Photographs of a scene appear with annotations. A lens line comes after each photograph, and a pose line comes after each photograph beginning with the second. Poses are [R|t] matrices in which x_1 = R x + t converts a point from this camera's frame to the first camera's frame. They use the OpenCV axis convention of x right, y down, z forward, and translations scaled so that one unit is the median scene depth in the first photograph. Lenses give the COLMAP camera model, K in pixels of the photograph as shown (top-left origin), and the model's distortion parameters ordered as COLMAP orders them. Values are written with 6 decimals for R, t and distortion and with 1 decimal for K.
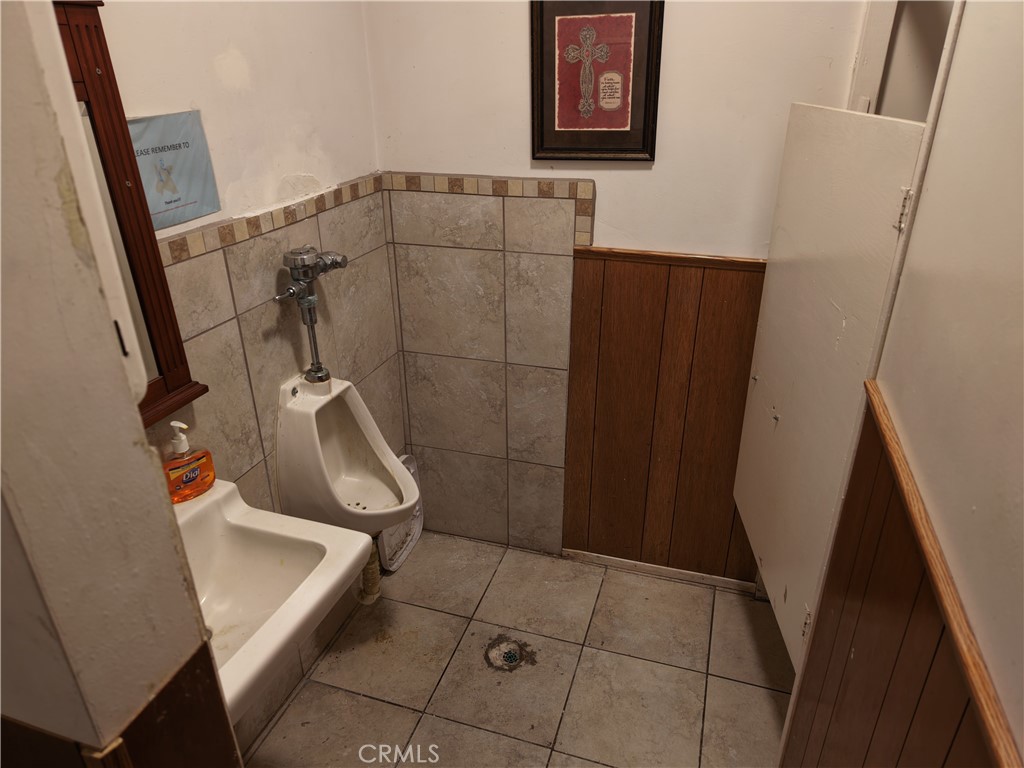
lens RADIAL K [[694.7, 0, 511.6], [0, 694.7, 393.4], [0, 0, 1]] dist [0.104322, -0.160971]
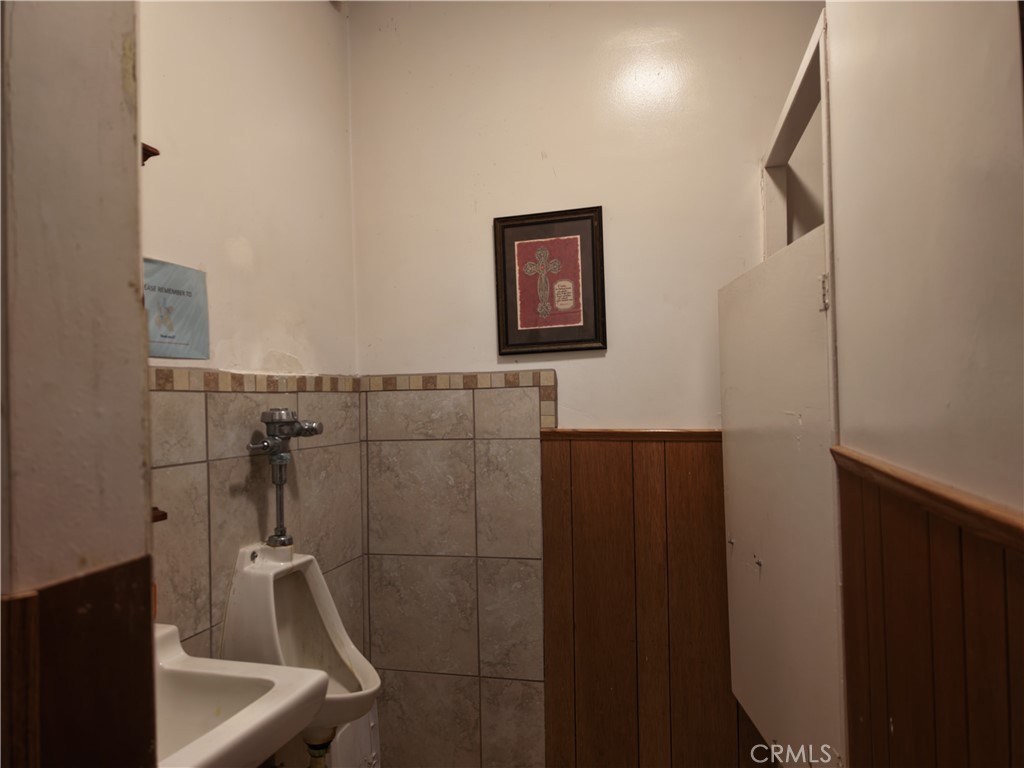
lens RADIAL K [[694.7, 0, 511.6], [0, 694.7, 393.4], [0, 0, 1]] dist [0.104322, -0.160971]
pose [[0.998455, -0.013983, 0.053772, -0.010385], [0.036370, 0.896134, -0.442291, 0.211624], [-0.042003, 0.443563, 0.895258, 0.037407]]
